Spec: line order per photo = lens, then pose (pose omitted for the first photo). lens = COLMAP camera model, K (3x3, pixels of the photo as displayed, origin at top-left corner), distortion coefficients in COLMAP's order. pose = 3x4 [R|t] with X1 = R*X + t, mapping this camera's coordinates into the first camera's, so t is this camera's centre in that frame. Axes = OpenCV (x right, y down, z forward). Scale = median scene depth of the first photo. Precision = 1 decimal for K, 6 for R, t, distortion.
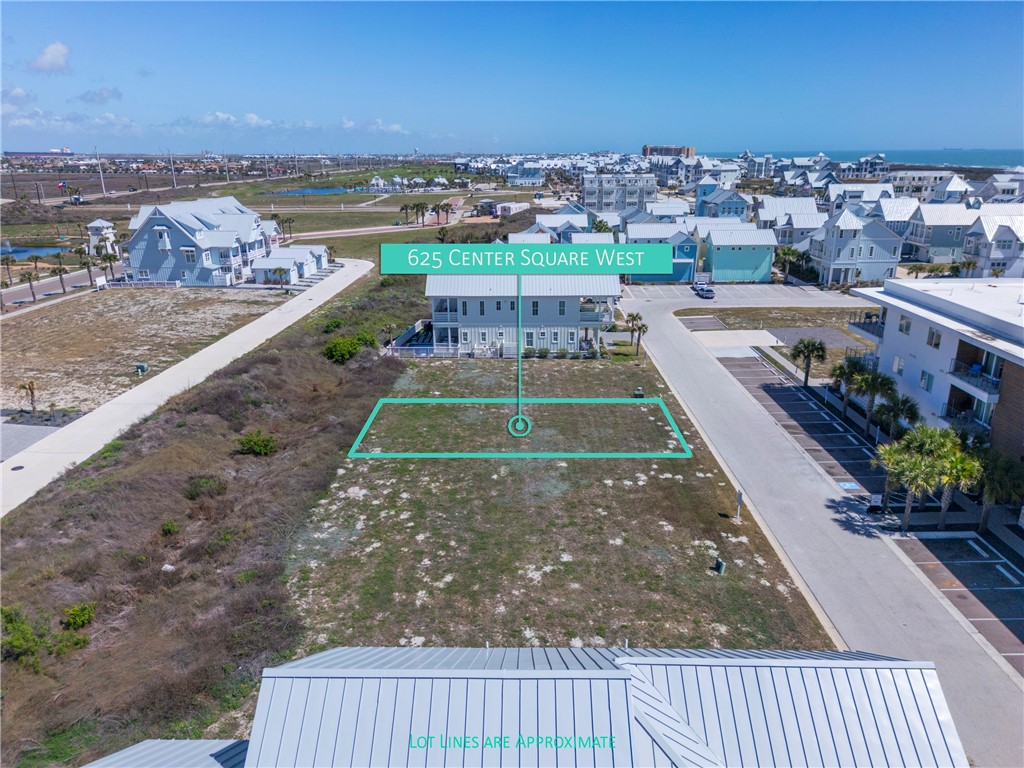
lens RADIAL K [[716.0, 0, 511.8], [0, 716.0, 378.3], [0, 0, 1]] dist [0.086450, -0.092082]
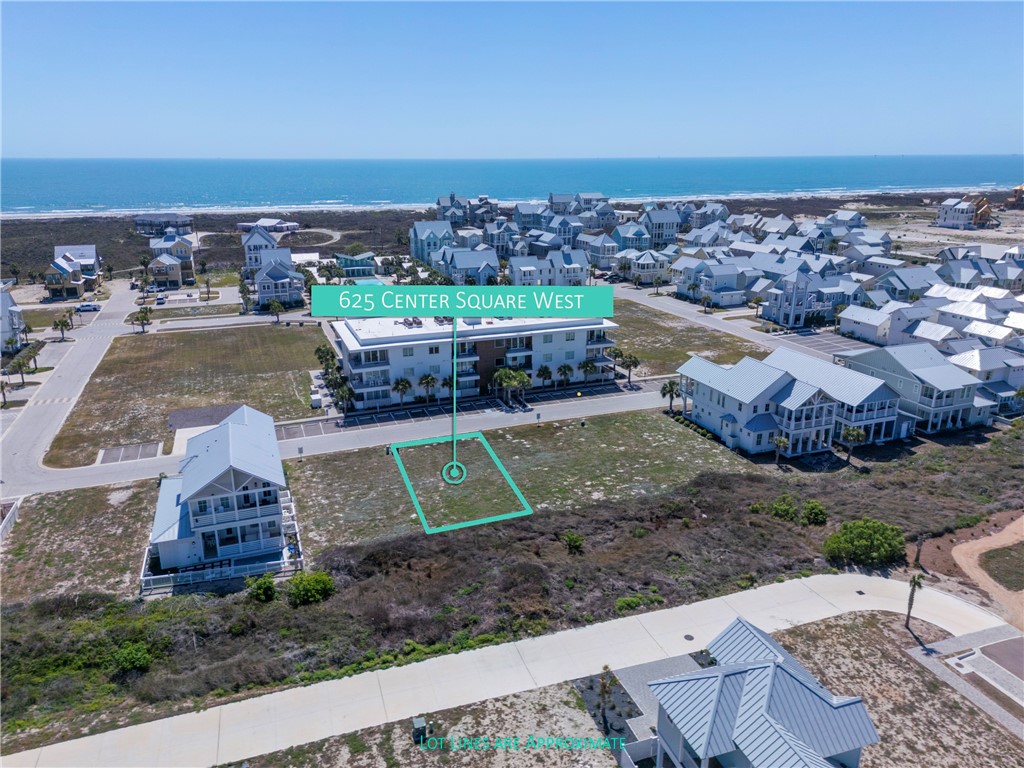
lens RADIAL K [[724.6, 0, 512.0], [0, 724.6, 384.0], [0, 0, 1]] dist [0.096811, -0.128101]
pose [[-0.364532, -0.271322, 0.890787, -0.976666], [0.283994, 0.878643, 0.383841, -0.485114], [-0.886828, 0.392900, -0.243239, 0.901051]]
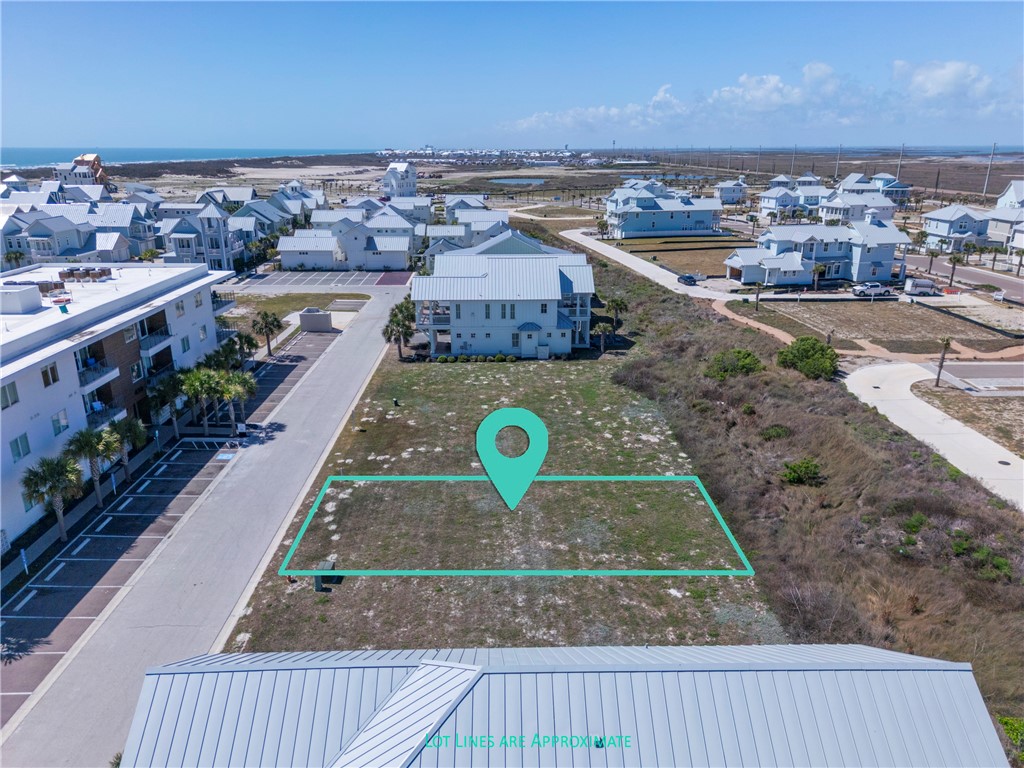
lens RADIAL K [[716.0, 0, 511.8], [0, 716.0, 378.3], [0, 0, 1]] dist [0.086450, -0.092082]
pose [[-0.999449, 0.015621, -0.029281, 0.030823], [-0.004086, 0.817675, 0.575665, -0.372061], [0.032935, 0.575468, -0.817161, 1.154076]]
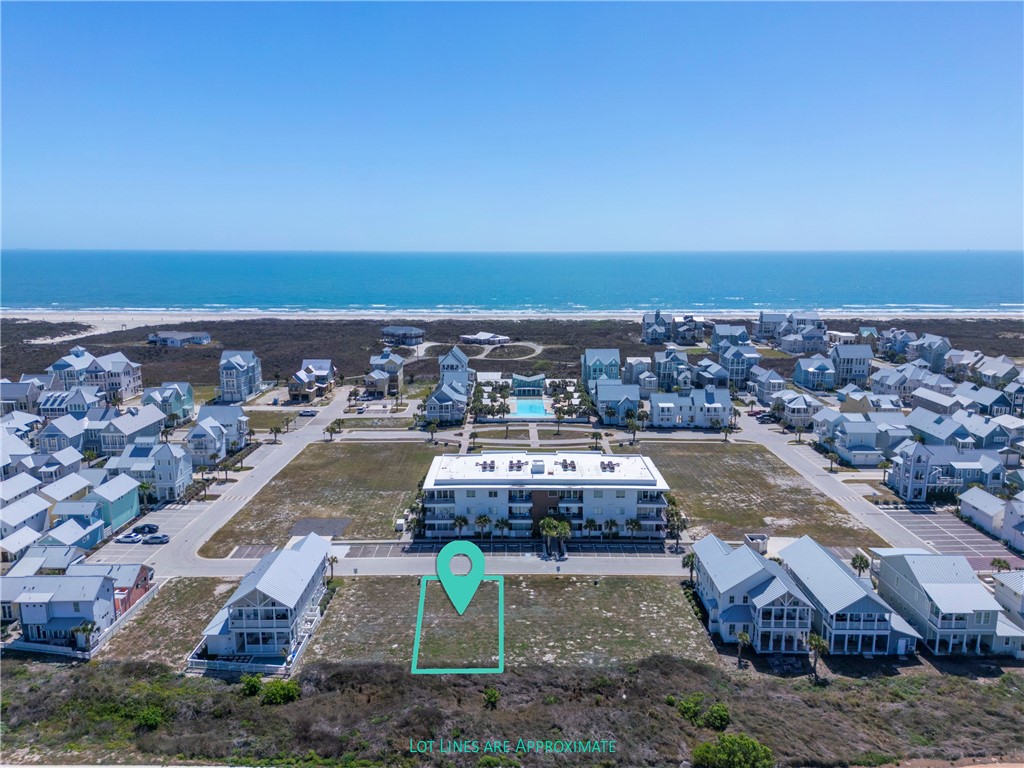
lens RADIAL K [[723.9, 0, 511.8], [0, 723.9, 370.9], [0, 0, 1]] dist [0.083978, -0.086621]
pose [[-0.012129, -0.161214, 0.986845, -1.254914], [0.298630, 0.941293, 0.157443, -0.564422], [-0.954292, 0.296611, 0.036726, 0.471759]]
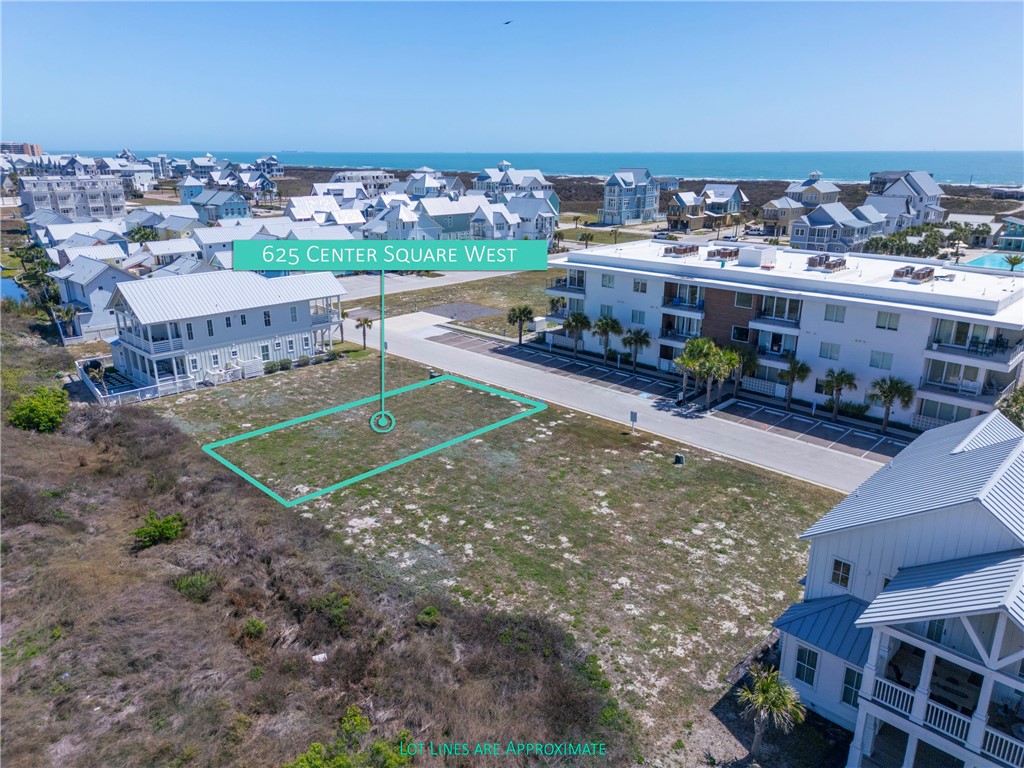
lens RADIAL K [[716.0, 0, 511.8], [0, 716.0, 378.3], [0, 0, 1]] dist [0.086450, -0.092082]
pose [[0.689864, -0.213059, 0.691877, -0.408578], [0.213380, 0.973097, 0.086900, -0.036164], [-0.691778, 0.087683, 0.716767, 0.115160]]
